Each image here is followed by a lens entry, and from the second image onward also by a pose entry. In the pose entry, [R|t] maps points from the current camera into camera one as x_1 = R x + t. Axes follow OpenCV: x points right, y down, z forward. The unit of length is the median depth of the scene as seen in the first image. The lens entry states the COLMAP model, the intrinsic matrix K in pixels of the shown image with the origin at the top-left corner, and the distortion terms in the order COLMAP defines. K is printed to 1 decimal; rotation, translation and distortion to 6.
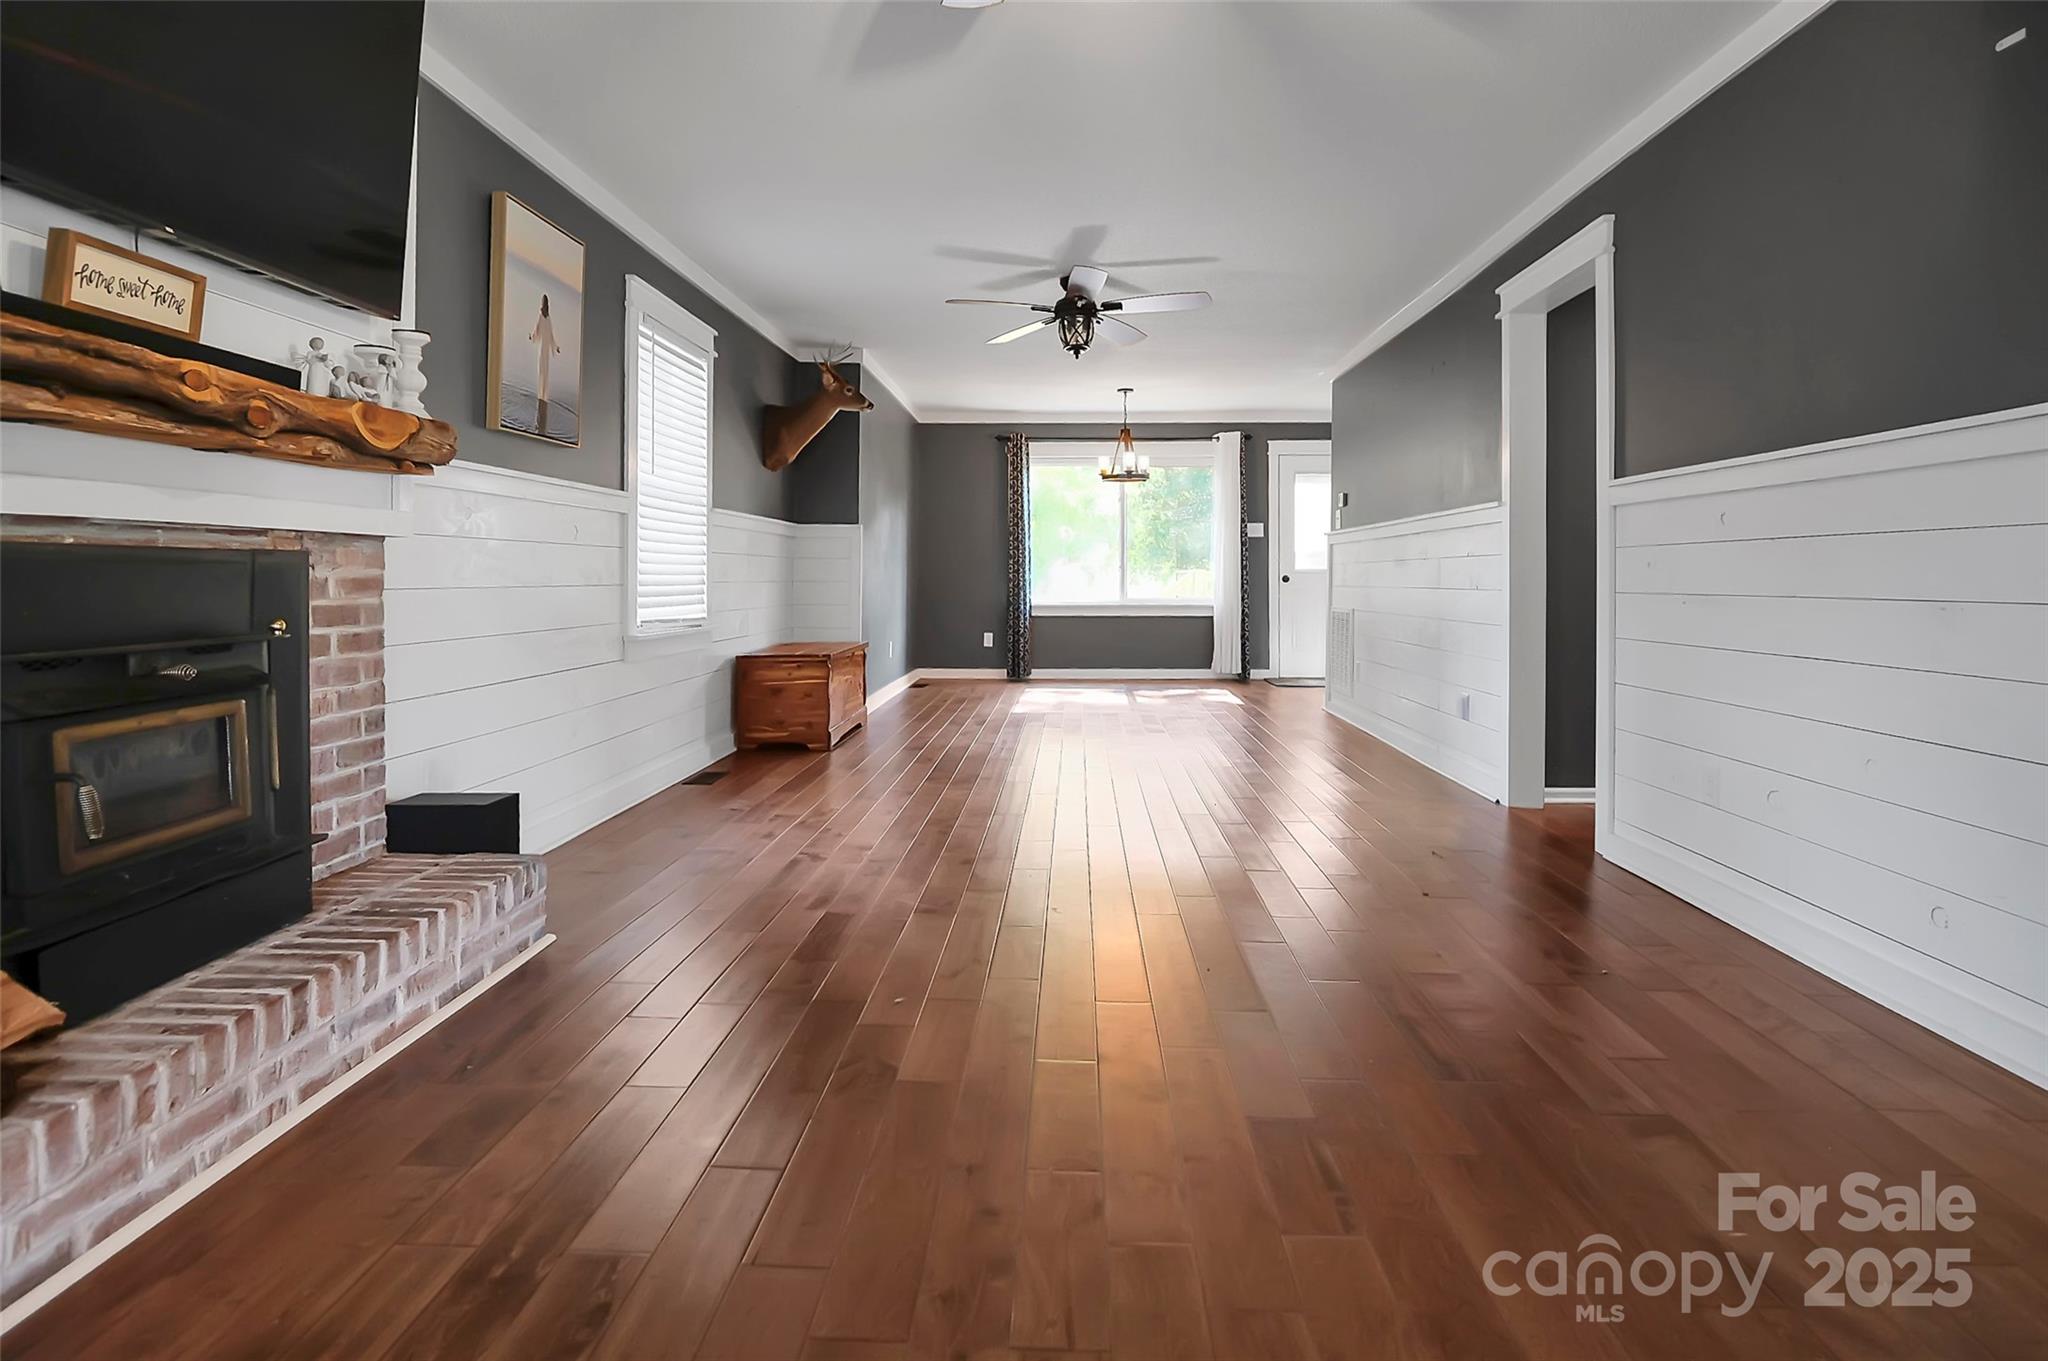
lens RADIAL K [[1133.7, 0, 983.3], [0, 1133.7, 562.9], [0, 0, 1]] dist [-0.026121, 0.008807]
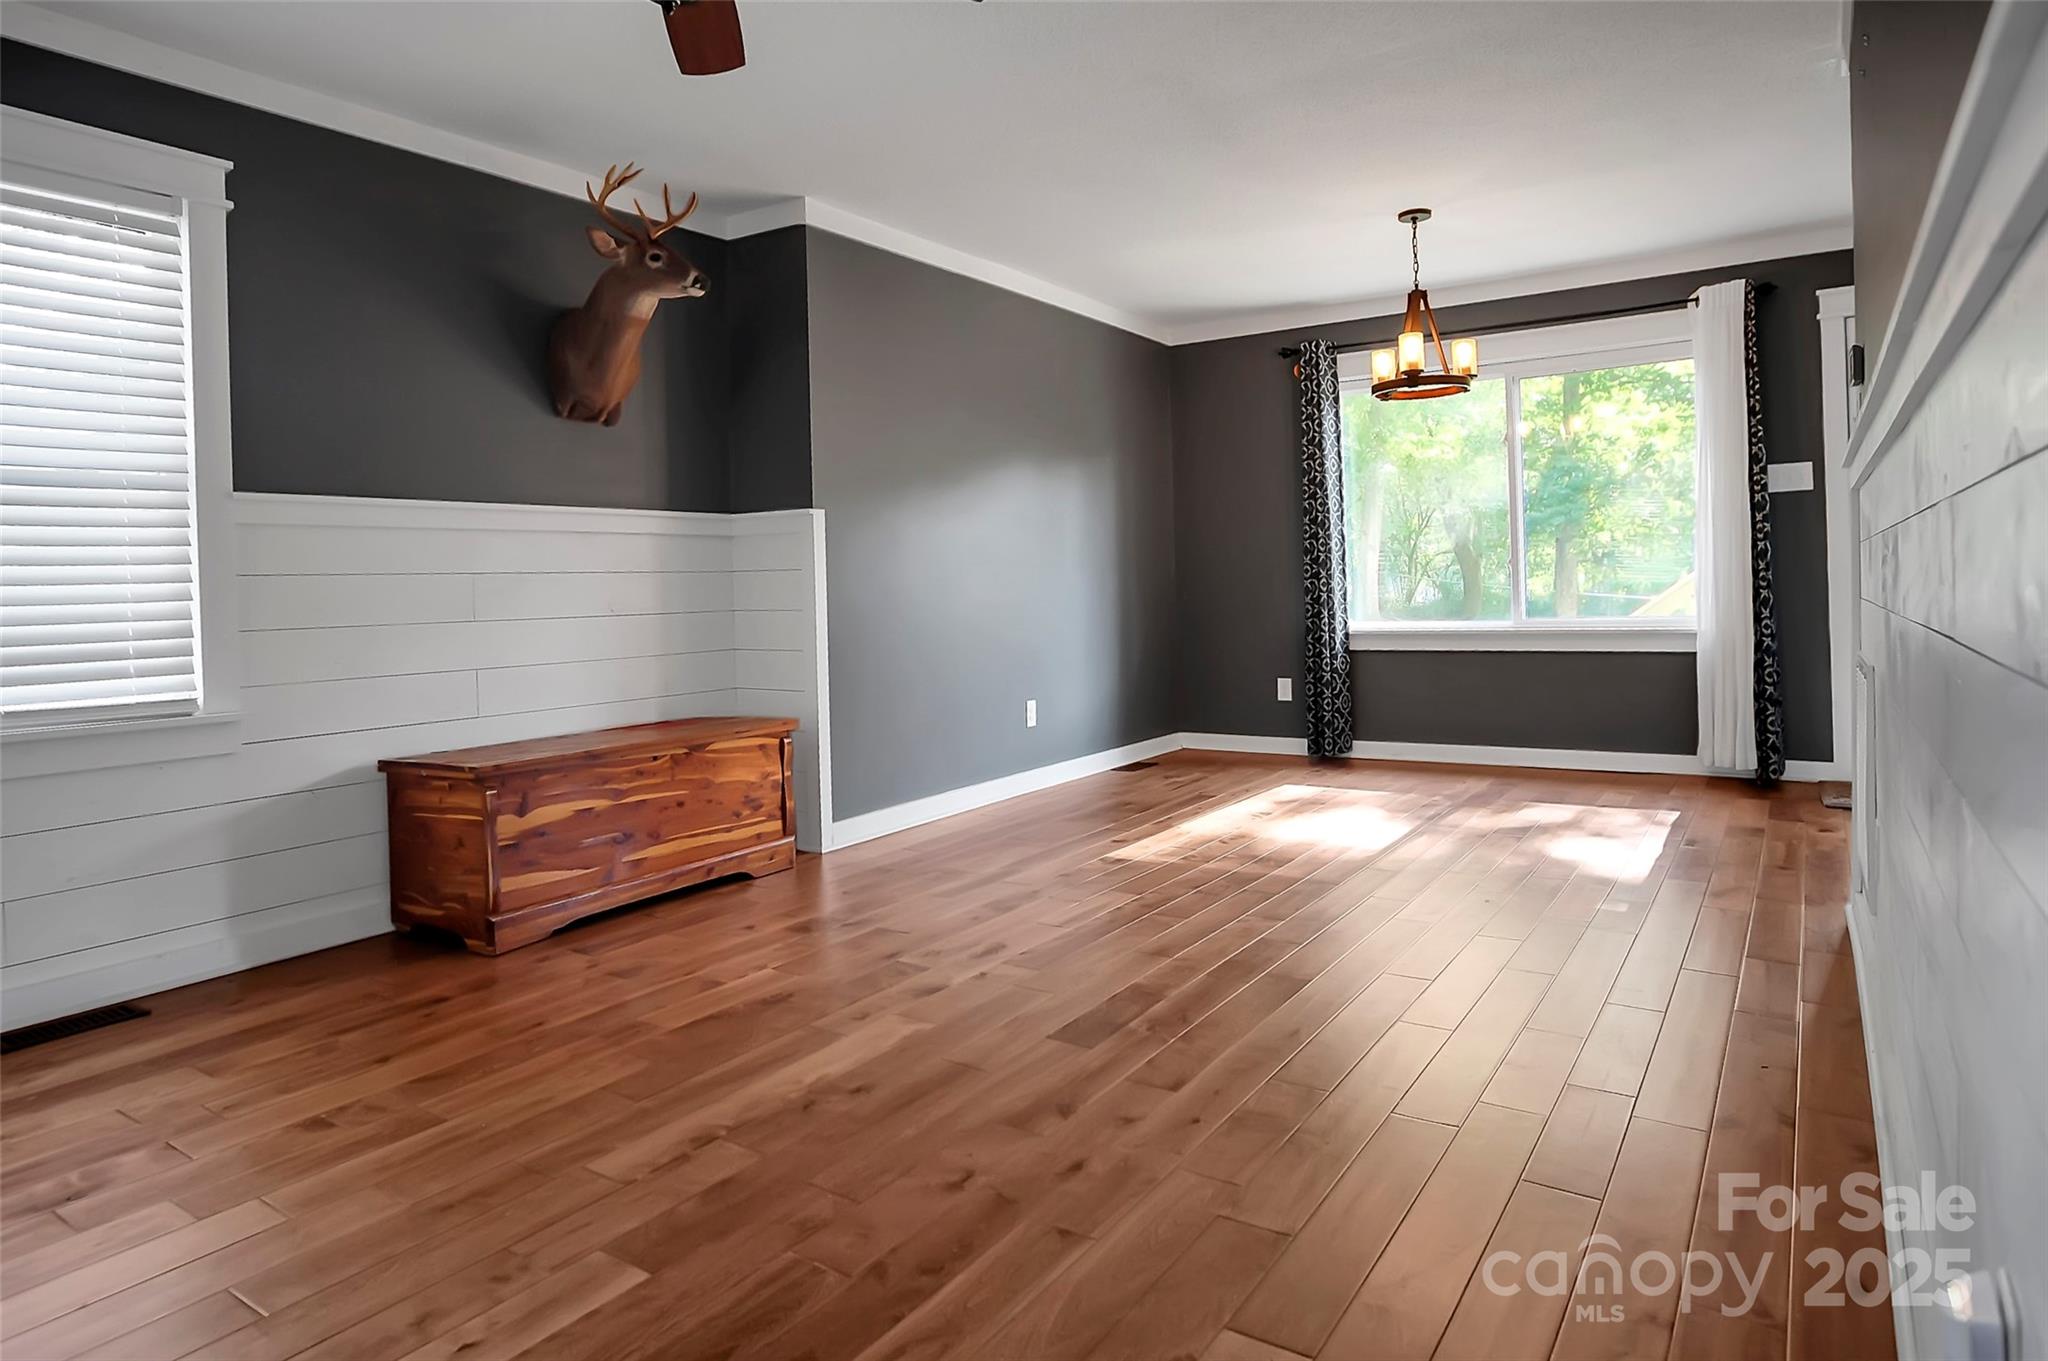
lens RADIAL K [[1189.4, 0, 1016.1], [0, 1189.4, 589.8], [0, 0, 1]] dist [-0.022758, -0.000113]
pose [[0.870231, -0.024762, -0.492020, 0.359927], [0.034942, 0.999323, 0.011509, 0.003882], [0.491402, -0.027208, 0.870508, 0.709732]]
